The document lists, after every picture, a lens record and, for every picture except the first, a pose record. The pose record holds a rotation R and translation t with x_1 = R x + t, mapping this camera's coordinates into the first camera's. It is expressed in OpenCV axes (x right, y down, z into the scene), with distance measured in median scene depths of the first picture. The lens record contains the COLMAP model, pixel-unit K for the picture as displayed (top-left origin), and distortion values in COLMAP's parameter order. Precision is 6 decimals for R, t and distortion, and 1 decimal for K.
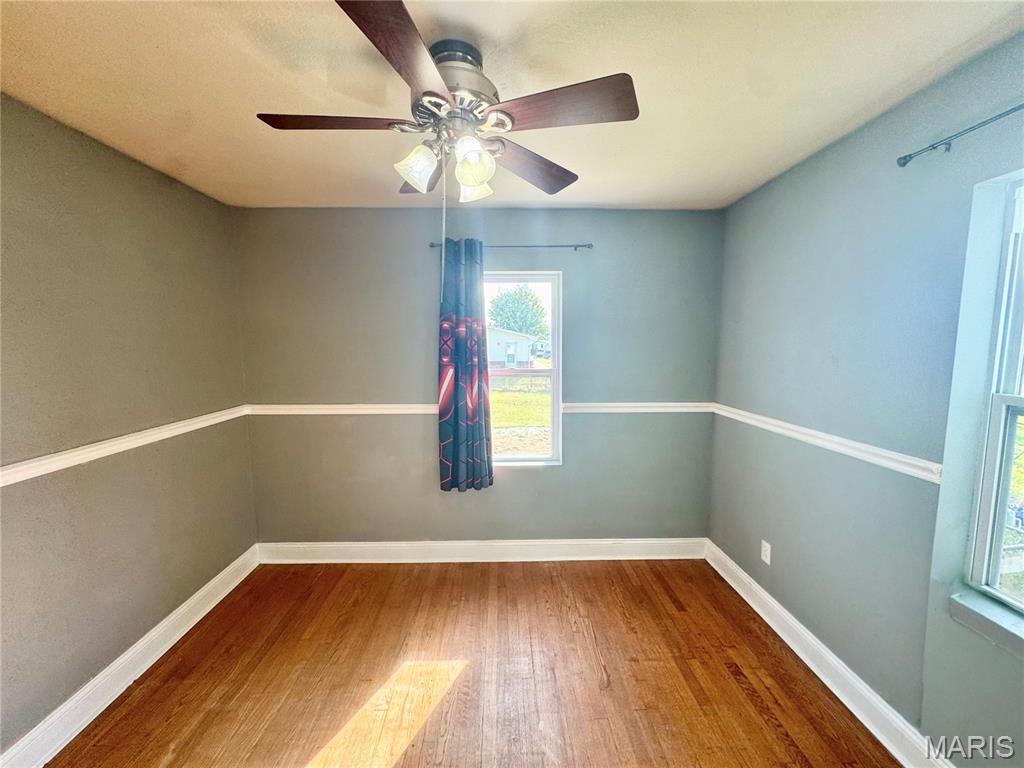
lens RADIAL K [[409.1, 0, 510.8], [0, 409.1, 381.5], [0, 0, 1]] dist [-0.003247, 0.000371]
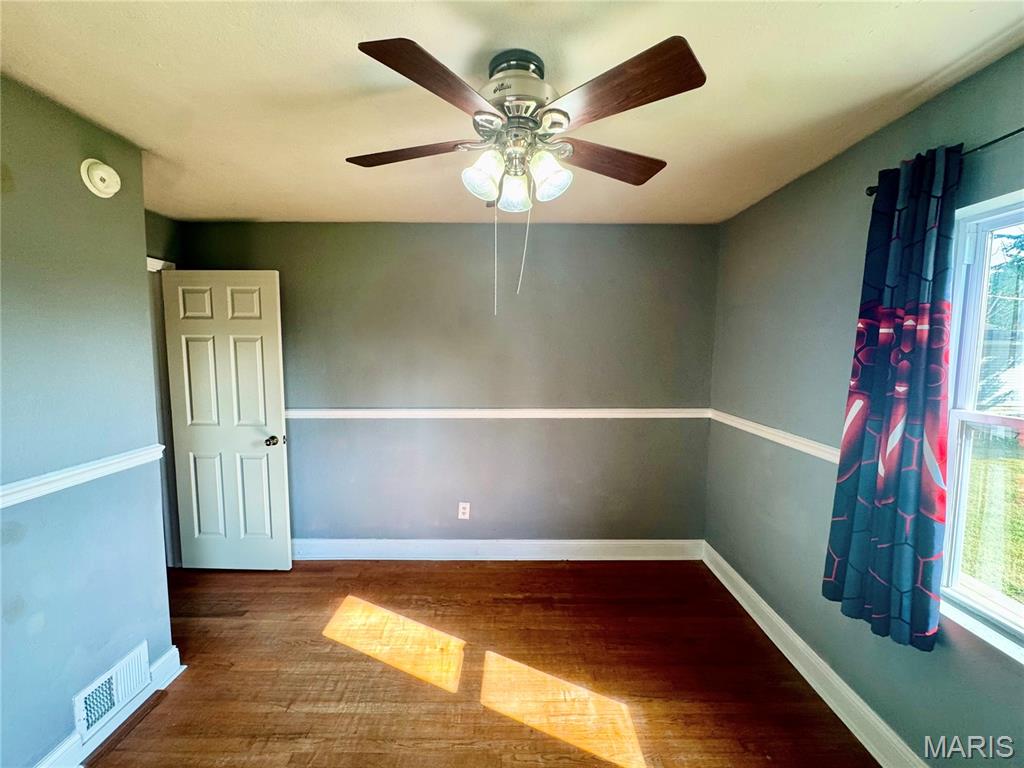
lens RADIAL K [[409.1, 0, 513.1], [0, 409.1, 381.3], [0, 0, 1]] dist [-0.003247, 0.000371]
pose [[-0.025092, 0.084626, -0.996097, 0.549716], [-0.101829, 0.991011, 0.086759, -0.071392], [0.994485, 0.103608, -0.016249, 0.647697]]
